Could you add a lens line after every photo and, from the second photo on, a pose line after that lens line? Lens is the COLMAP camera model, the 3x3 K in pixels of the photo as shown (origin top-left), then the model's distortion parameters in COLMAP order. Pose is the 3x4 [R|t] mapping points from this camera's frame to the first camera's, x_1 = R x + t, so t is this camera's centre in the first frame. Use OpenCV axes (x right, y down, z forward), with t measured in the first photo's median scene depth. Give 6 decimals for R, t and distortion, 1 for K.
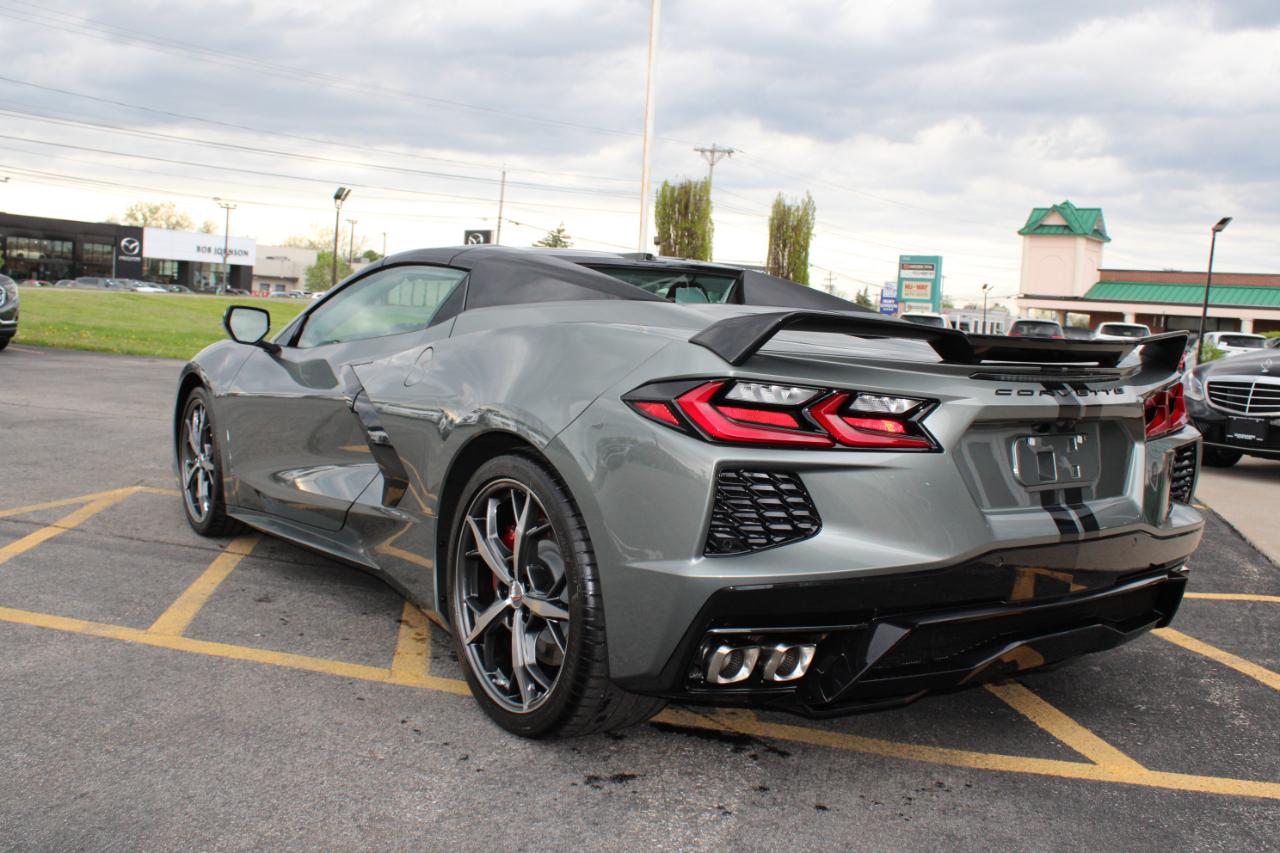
lens RADIAL K [[1204.3, 0, 639.2], [0, 1204.3, 416.1], [0, 0, 1]] dist [-0.080378, 0.000000]
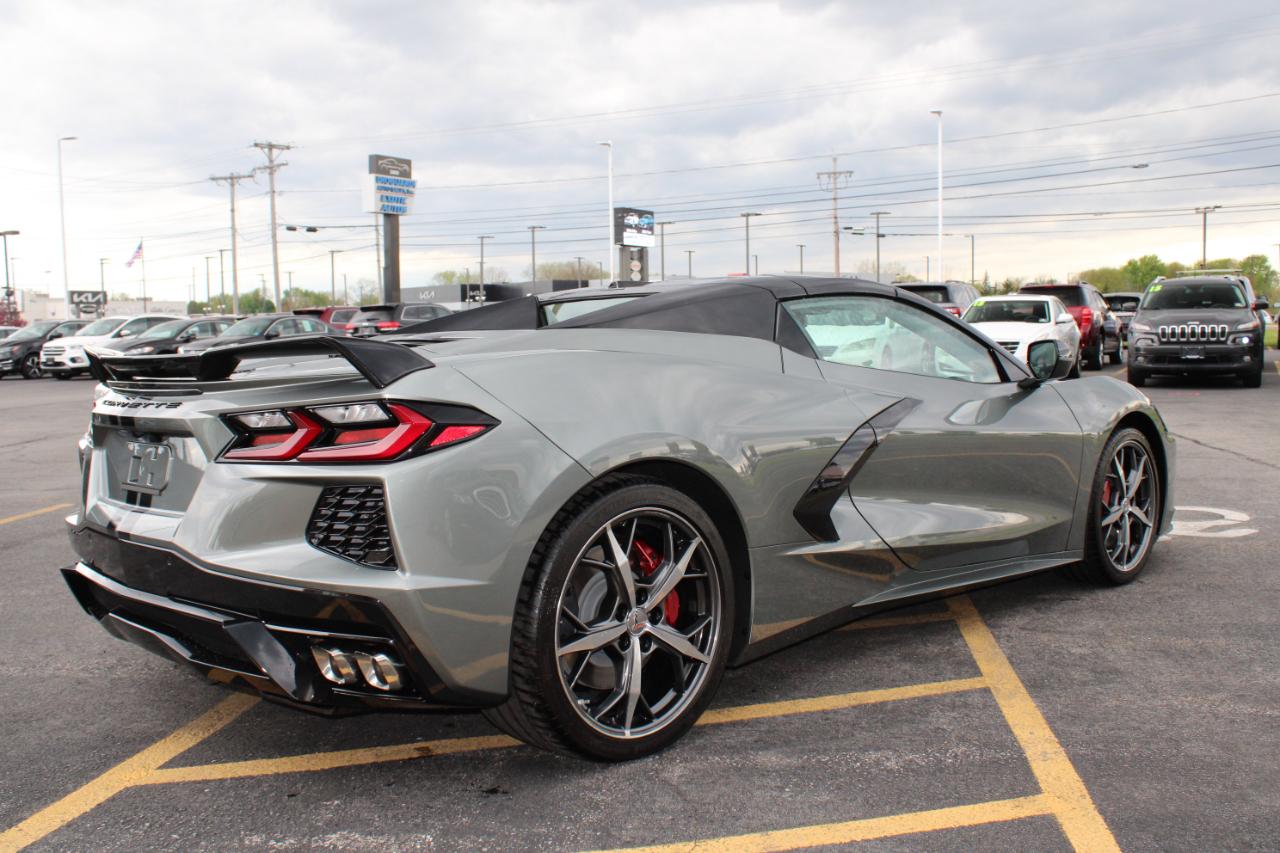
lens RADIAL K [[1204.3, 0, 634.7], [0, 1204.3, 419.4], [0, 0, 1]] dist [-0.080378, 0.000000]
pose [[0.160496, 0.018306, -0.986867, 1.092082], [-0.056520, 0.998358, 0.009328, -0.030180], [0.985417, 0.054281, 0.161267, 0.919735]]
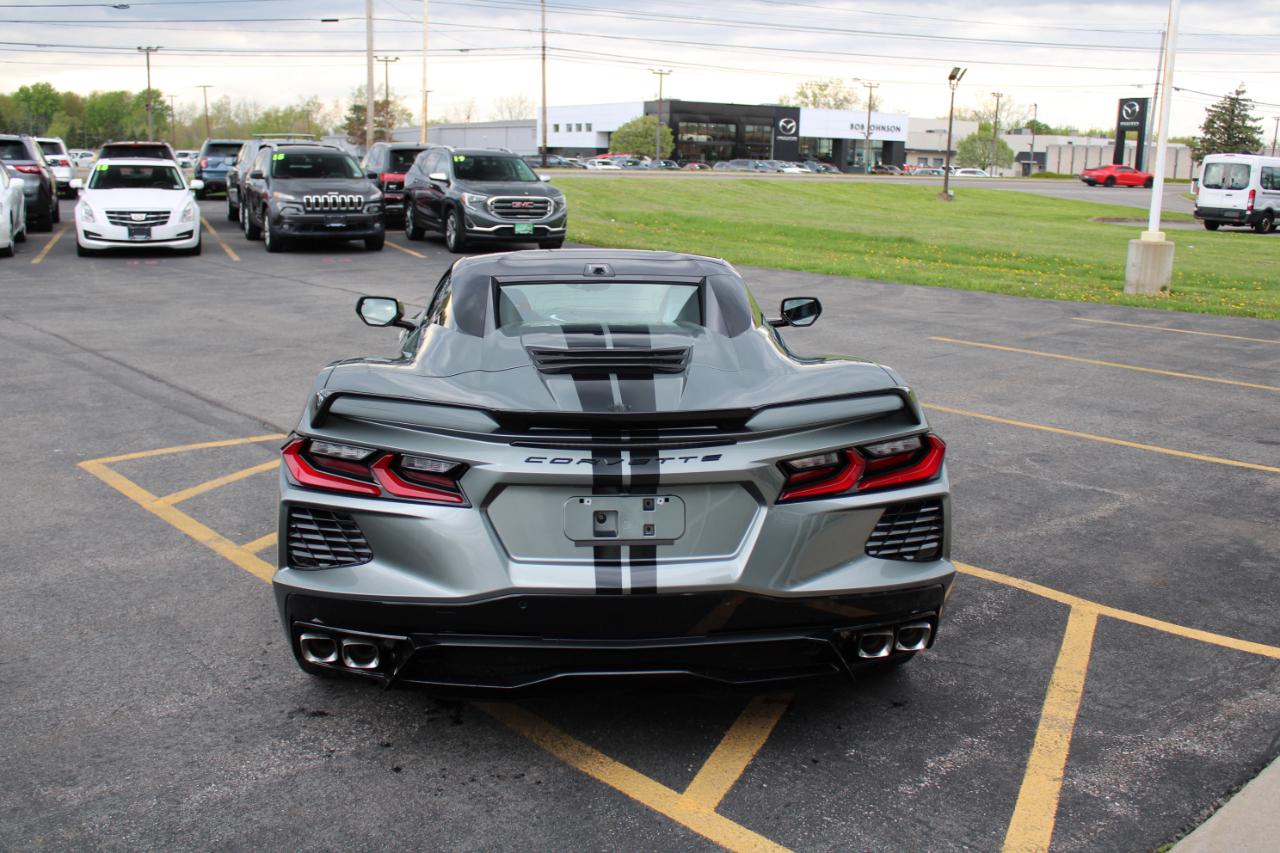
lens RADIAL K [[1204.3, 0, 640.7], [0, 1204.3, 437.5], [0, 0, 1]] dist [-0.080378, 0.000000]
pose [[0.857671, 0.081654, -0.507674, 0.669106], [-0.018347, 0.991542, 0.128483, -0.130978], [0.513871, -0.100882, 0.851915, 0.051011]]
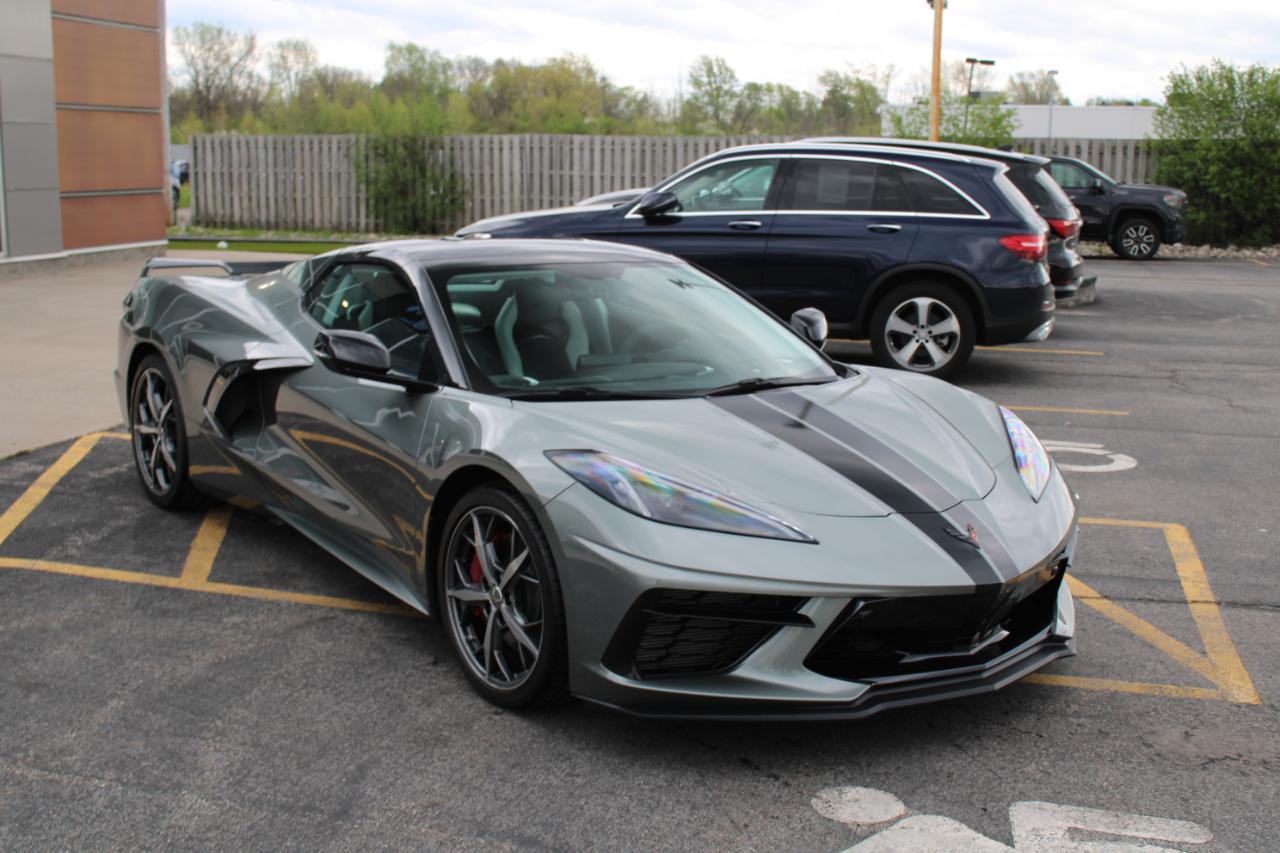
lens RADIAL K [[1470.7, 0, 643.3], [0, 1470.7, 425.6], [0, 0, 1]] dist [-0.059882, 0.000000]
pose [[-0.996428, -0.062184, -0.057128, -0.131670], [-0.074922, 0.963119, 0.258433, -0.380825], [0.038951, 0.261790, -0.964338, 2.713215]]
